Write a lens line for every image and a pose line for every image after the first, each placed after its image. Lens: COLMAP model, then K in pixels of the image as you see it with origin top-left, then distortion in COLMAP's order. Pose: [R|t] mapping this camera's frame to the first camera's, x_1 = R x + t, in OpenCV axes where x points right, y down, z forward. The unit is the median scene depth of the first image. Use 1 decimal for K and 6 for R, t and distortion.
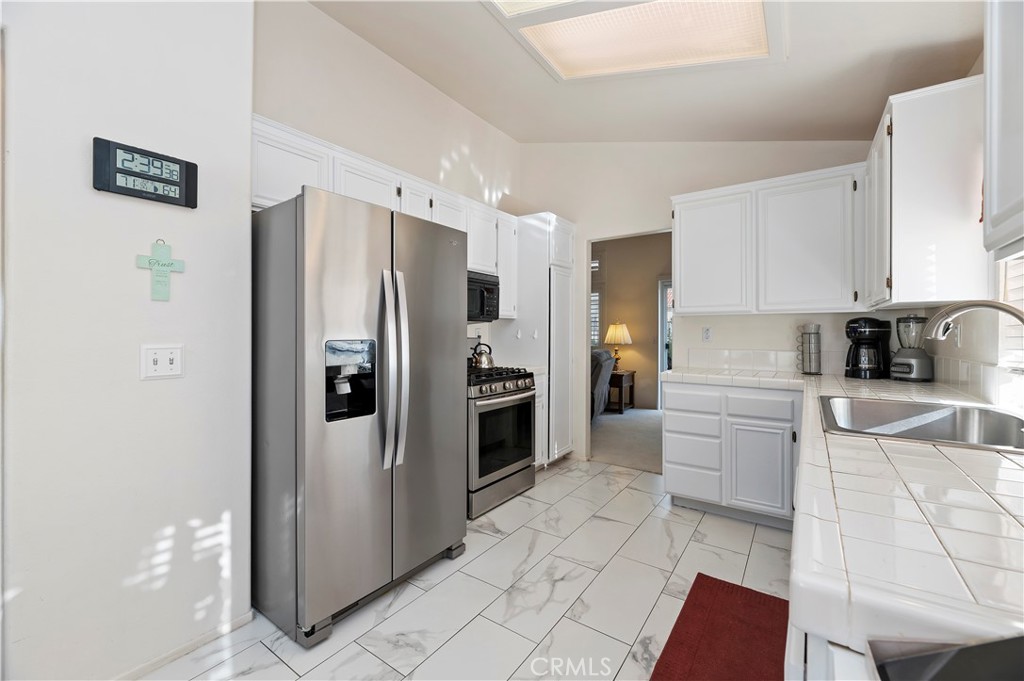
lens RADIAL K [[415.8, 0, 516.8], [0, 415.8, 329.7], [0, 0, 1]] dist [0.000284, -0.000021]
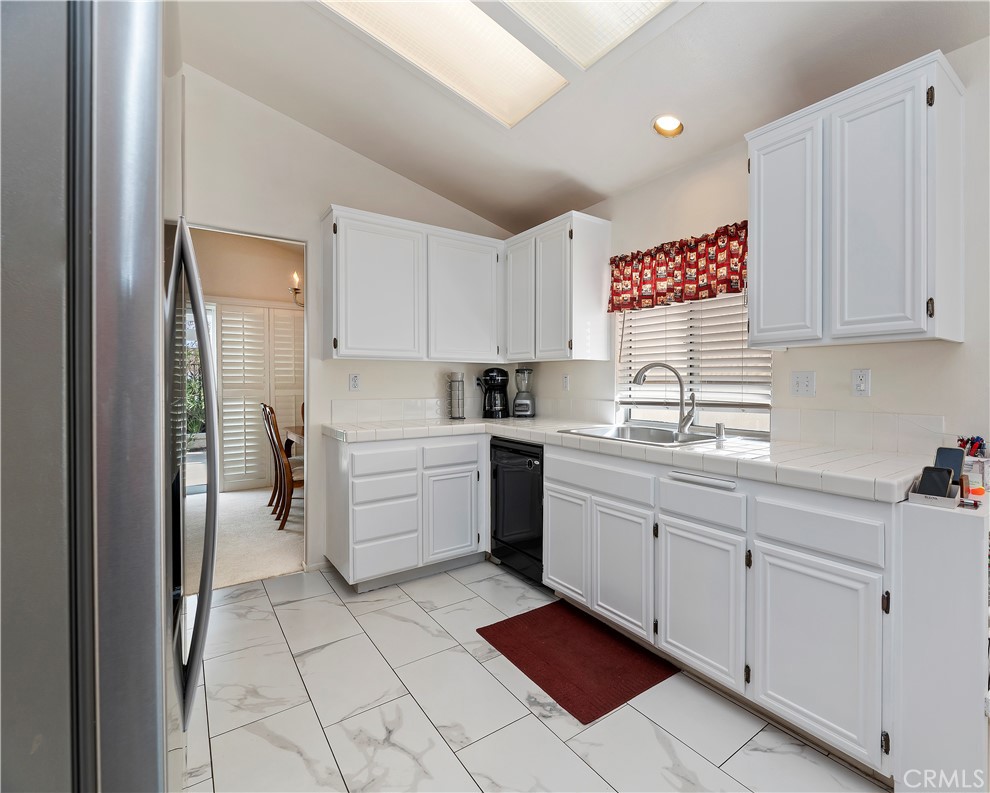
lens RADIAL K [[558.2, 0, 495.3], [0, 558.2, 383.6], [0, 0, 1]] dist [-0.001327, -0.000299]
pose [[0.262430, -0.005391, 0.964936, -0.732515], [-0.008858, 0.999929, 0.007995, 0.003255], [-0.964910, -0.010645, 0.262363, 0.574546]]
